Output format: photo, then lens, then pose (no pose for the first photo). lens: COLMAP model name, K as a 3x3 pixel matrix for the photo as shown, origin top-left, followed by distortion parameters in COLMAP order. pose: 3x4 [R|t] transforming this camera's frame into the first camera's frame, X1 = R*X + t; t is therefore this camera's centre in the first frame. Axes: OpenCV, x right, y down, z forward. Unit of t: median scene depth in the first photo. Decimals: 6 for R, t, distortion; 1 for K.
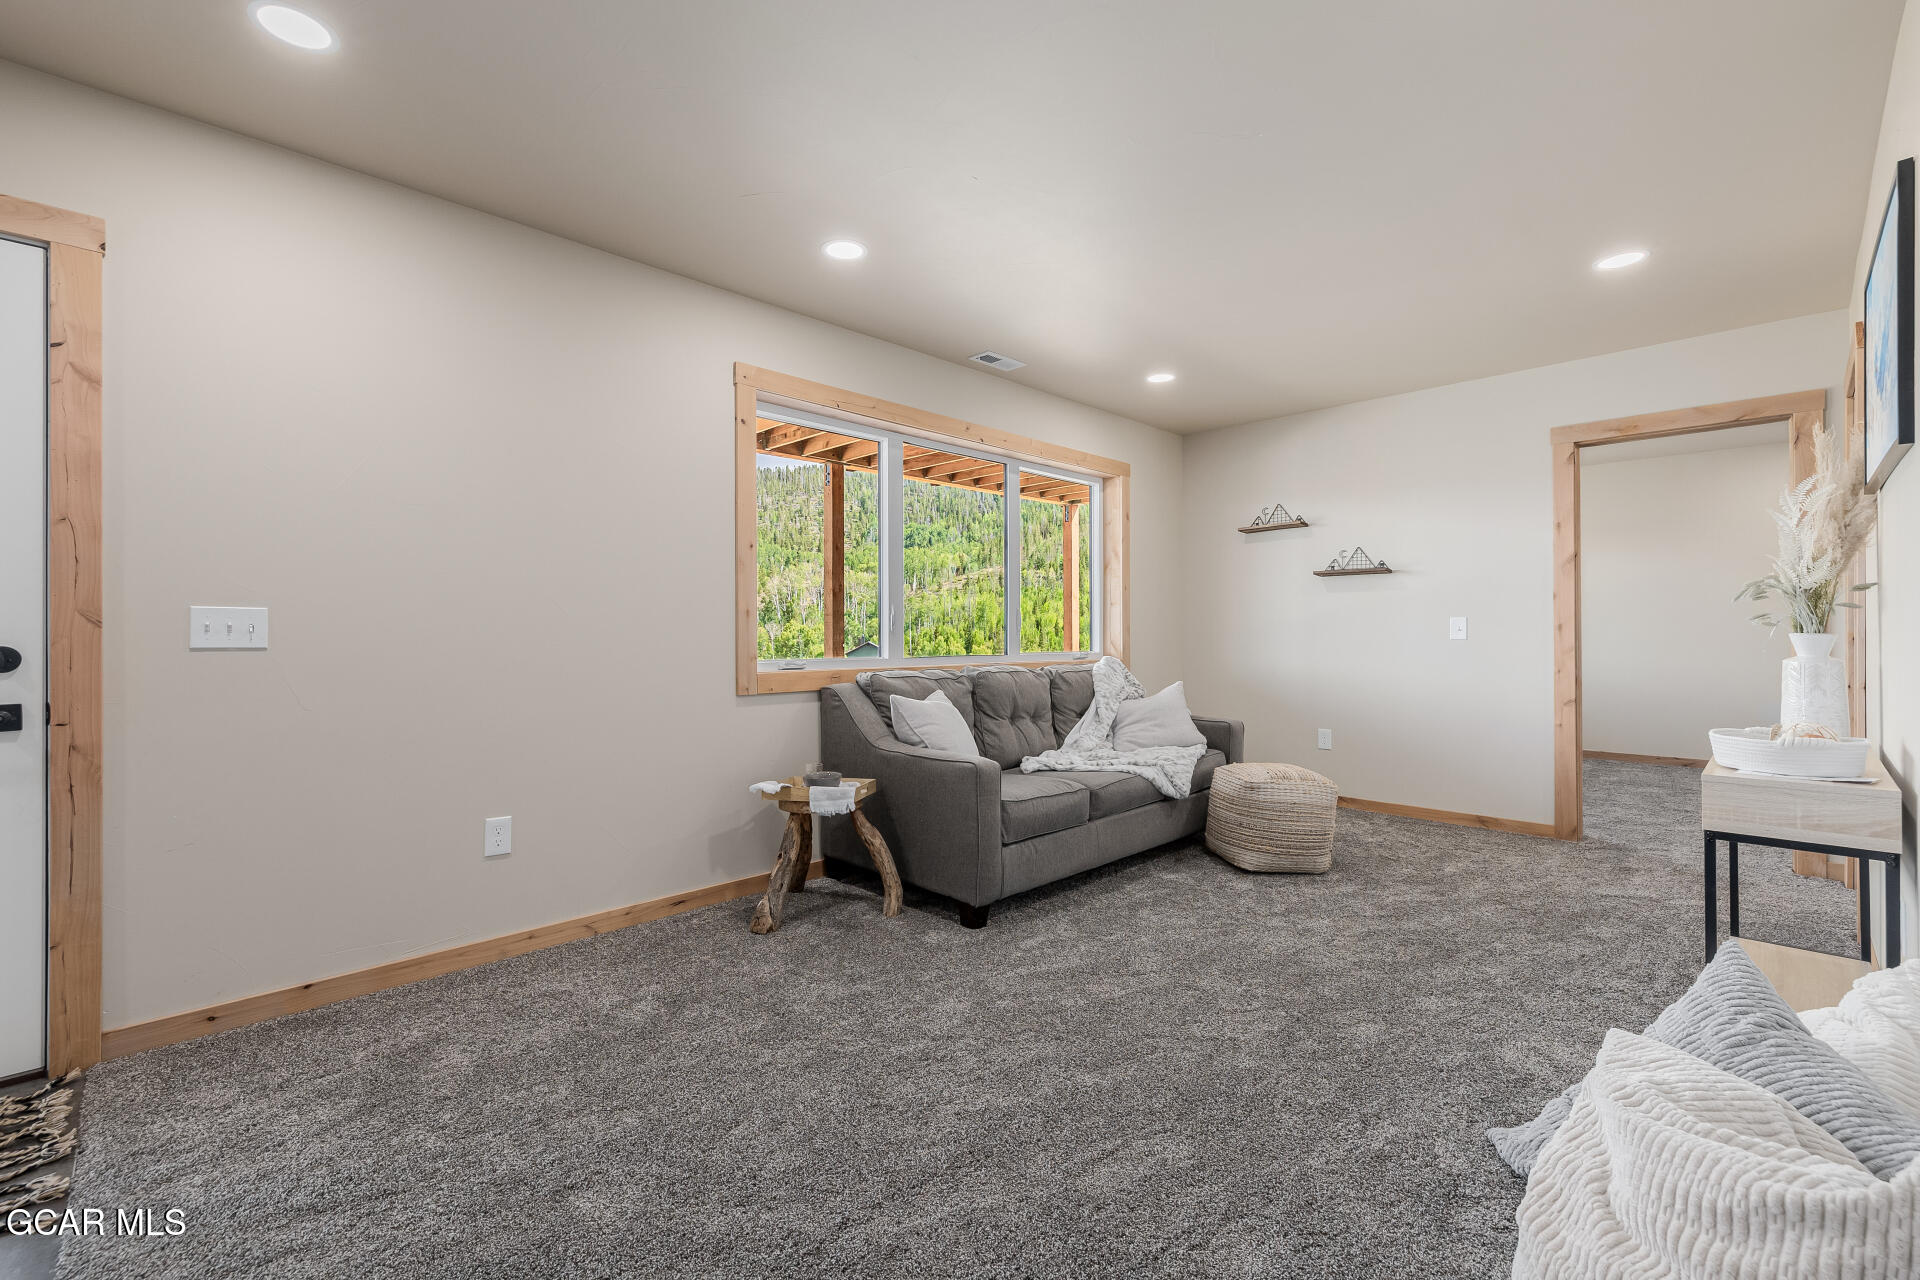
lens RADIAL K [[818.3, 0, 954.4], [0, 818.3, 633.6], [0, 0, 1]] dist [-0.004128, -0.000105]
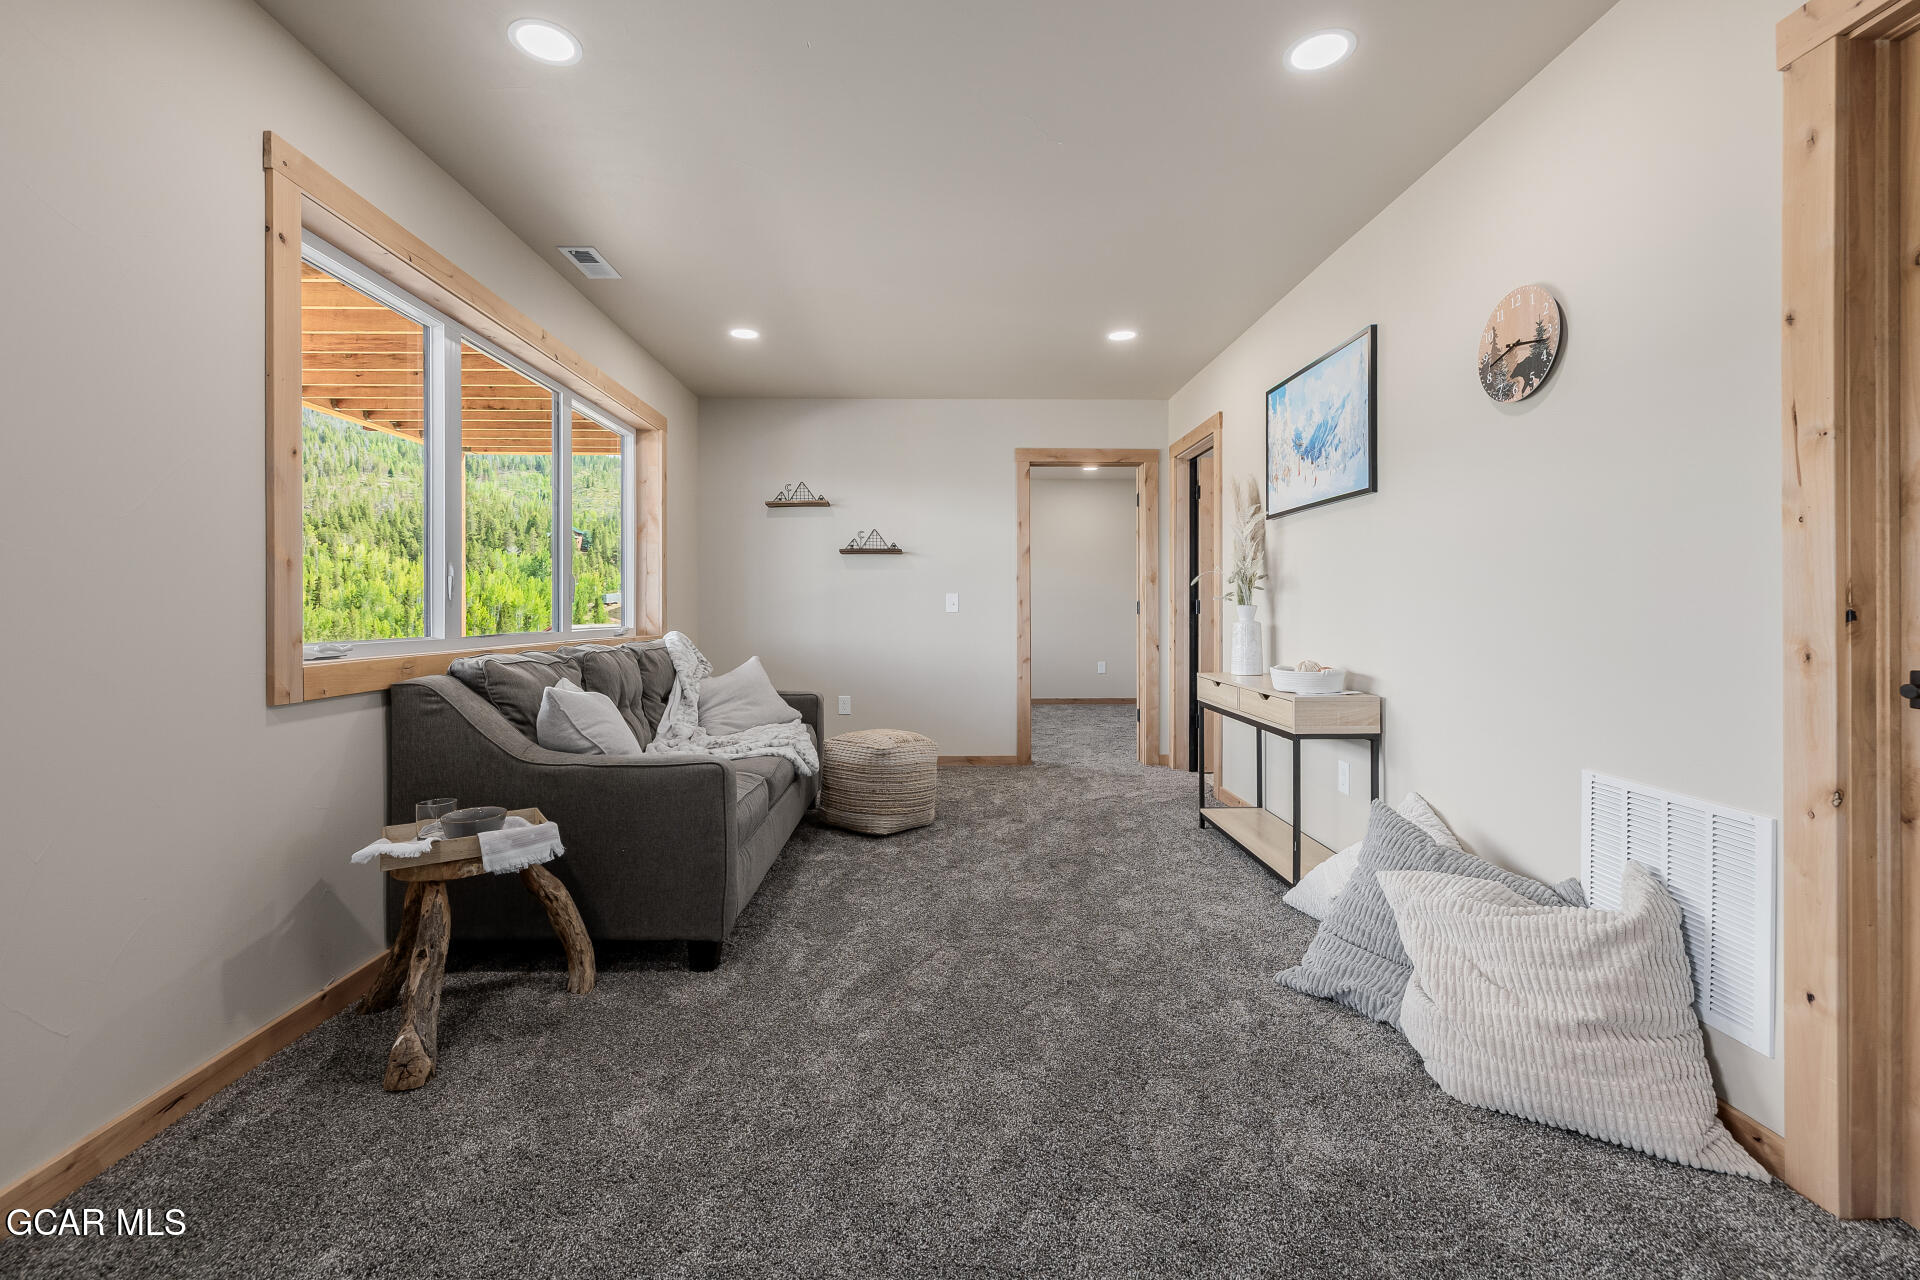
lens RADIAL K [[811.6, 0, 942.0], [0, 811.6, 609.2], [0, 0, 1]] dist [-0.001777, -0.000270]
pose [[0.687639, 0.001984, 0.726050, -0.329286], [0.000062, 0.999996, -0.002792, 0.007990], [-0.726053, 0.001965, 0.687636, 0.239502]]
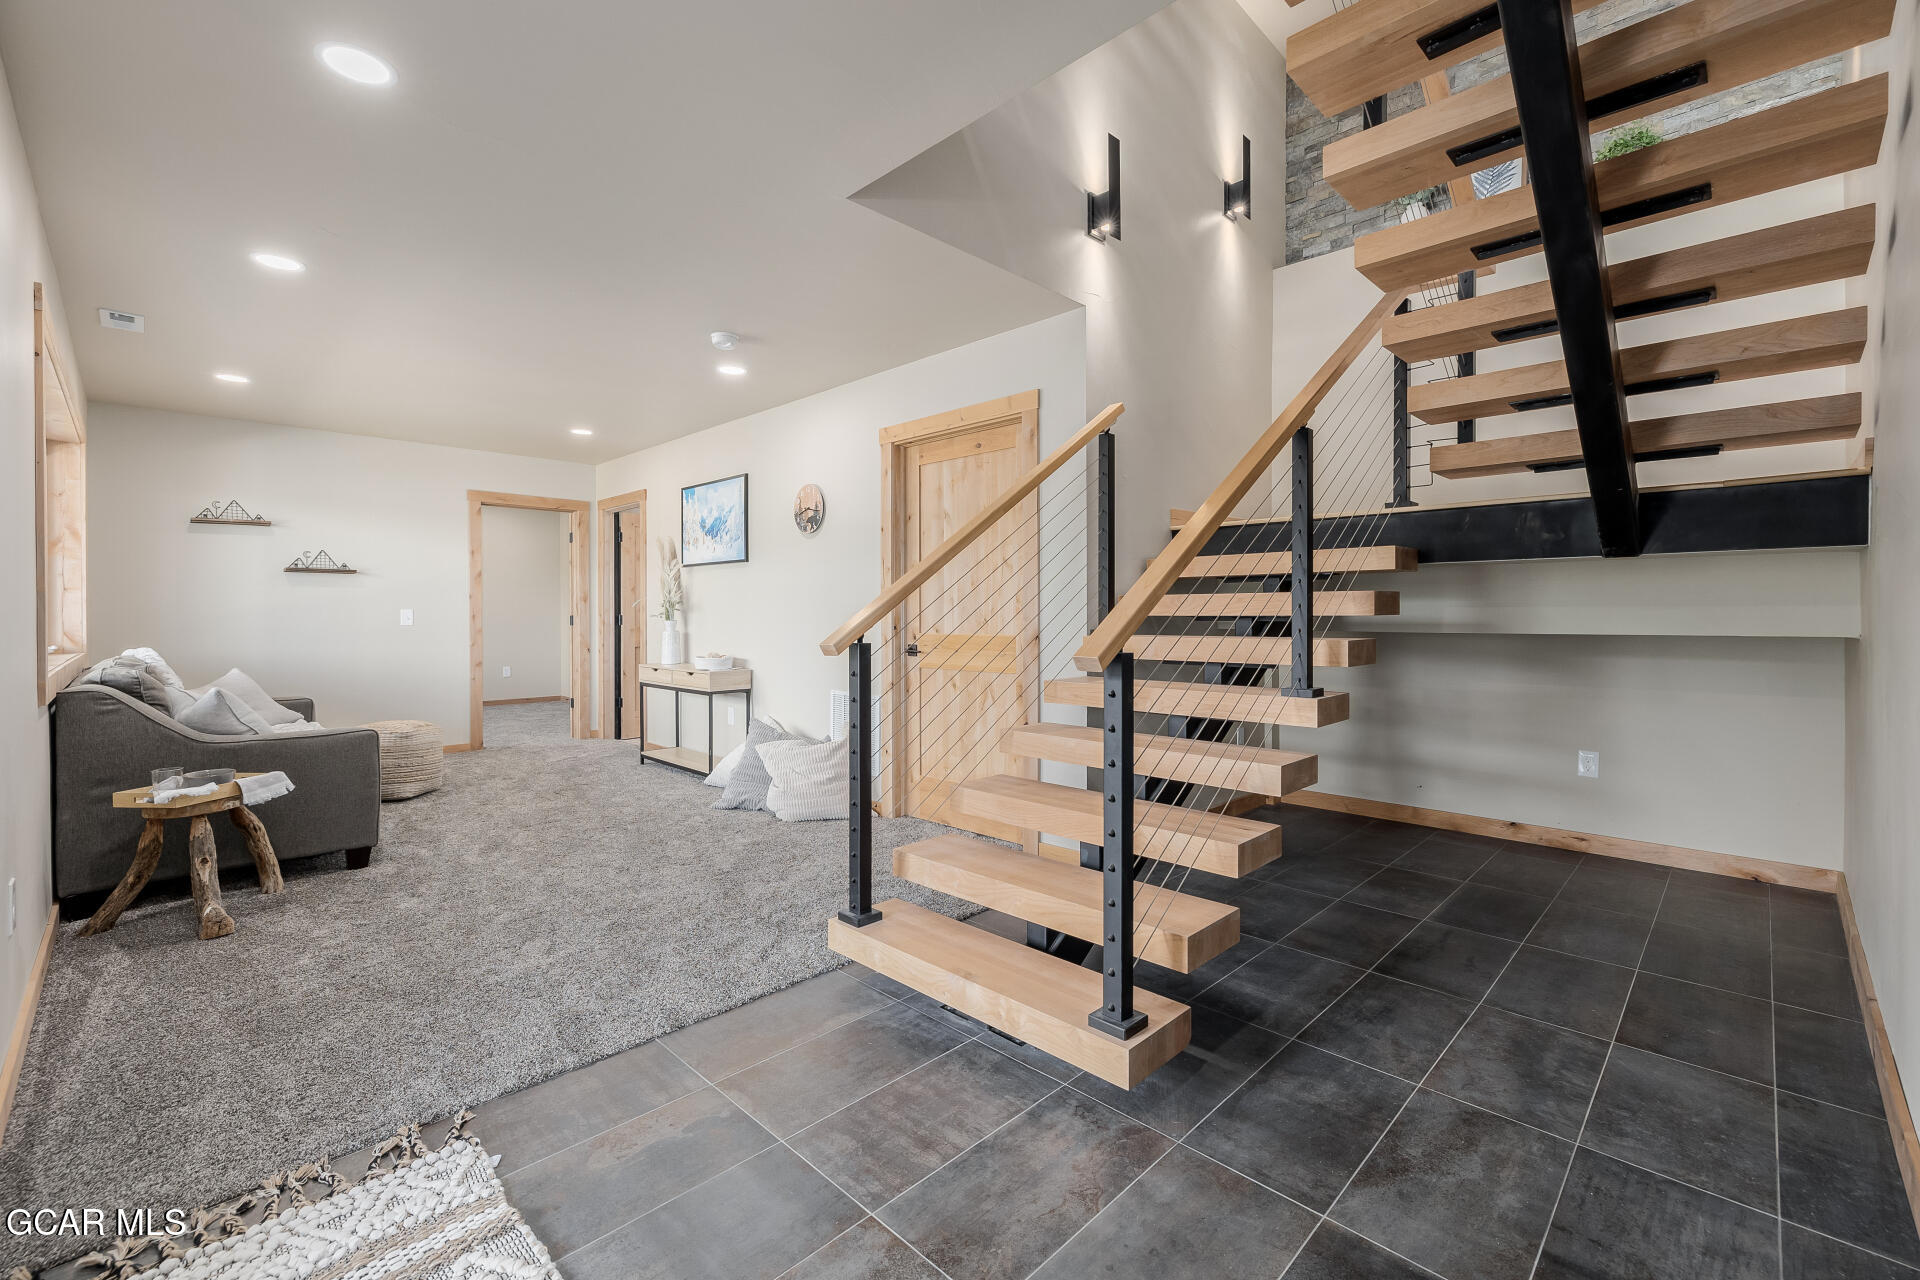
lens RADIAL K [[808.4, 0, 952.3], [0, 808.4, 626.5], [0, 0, 1]] dist [0.001133, 0.000127]
pose [[-0.021135, -0.012971, 0.999692, -0.983282], [0.003063, 0.999910, 0.013039, -0.007827], [-0.999772, 0.003338, -0.021094, 0.127532]]
